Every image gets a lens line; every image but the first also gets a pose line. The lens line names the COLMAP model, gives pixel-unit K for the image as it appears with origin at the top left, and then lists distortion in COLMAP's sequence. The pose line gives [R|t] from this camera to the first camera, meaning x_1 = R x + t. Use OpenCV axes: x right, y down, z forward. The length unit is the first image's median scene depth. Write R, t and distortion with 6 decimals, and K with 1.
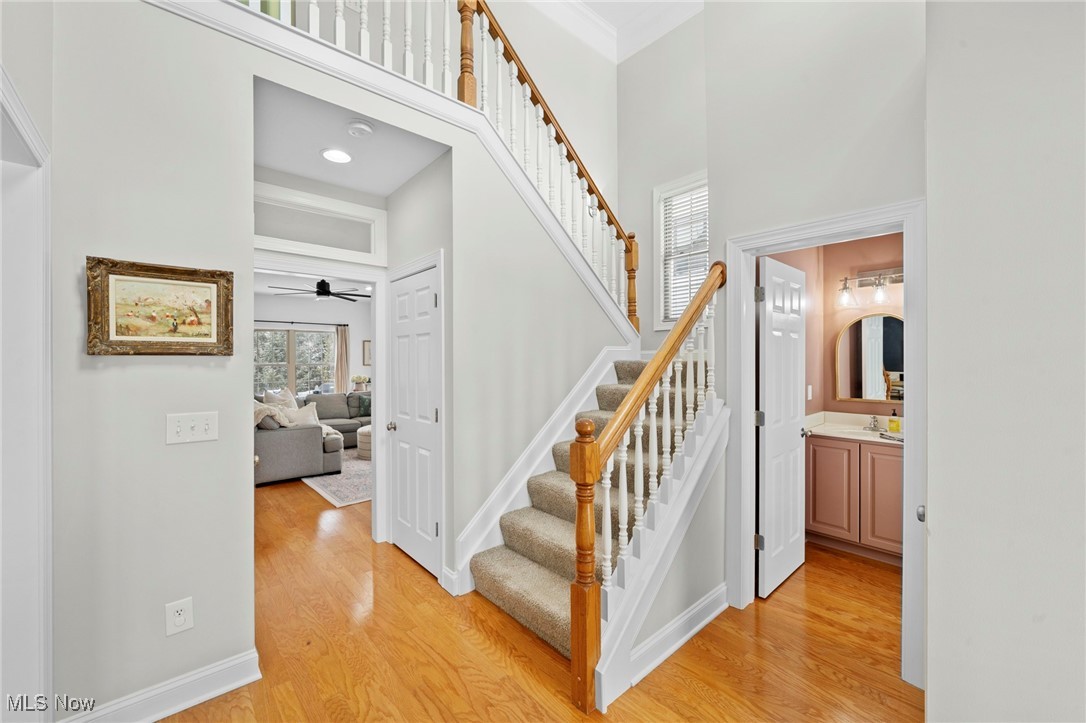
lens RADIAL K [[430.4, 0, 543.0], [0, 430.4, 361.5], [0, 0, 1]] dist [-0.000598, -0.000022]
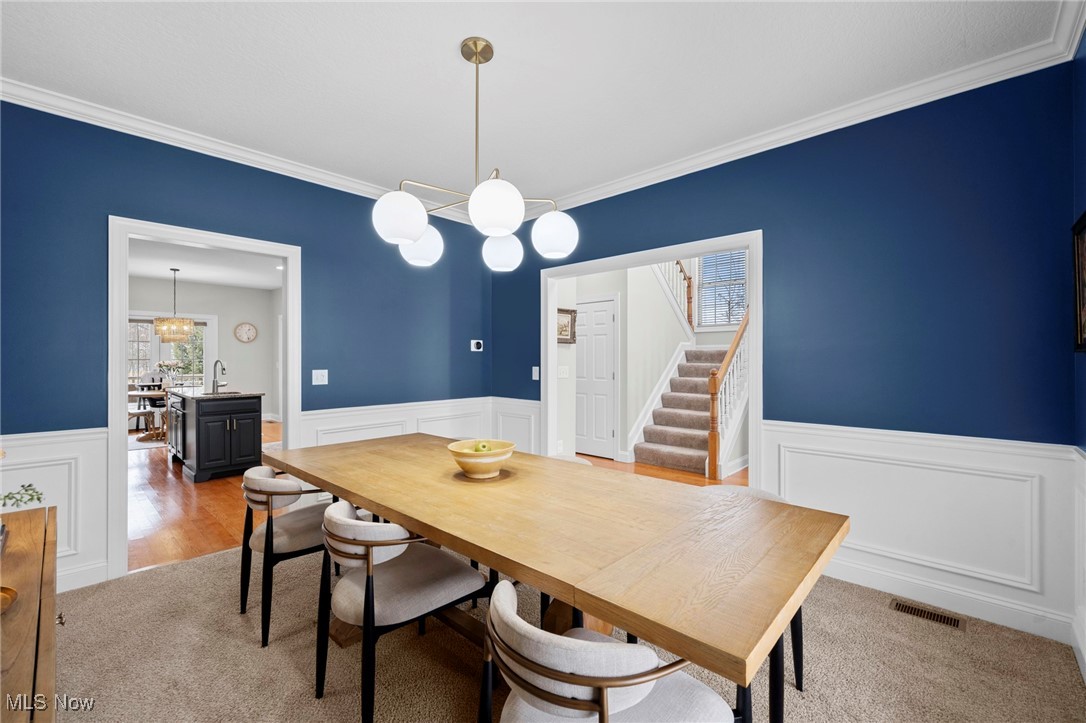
lens RADIAL K [[458.9, 0, 543.0], [0, 458.9, 361.5], [0, 0, 1]] dist [-0.001274, -0.000182]
pose [[0.995740, 0.001752, 0.092194, -0.770269], [-0.001746, 0.999998, -0.000146, 0.060039], [-0.092194, -0.000016, 0.995741, -1.080529]]
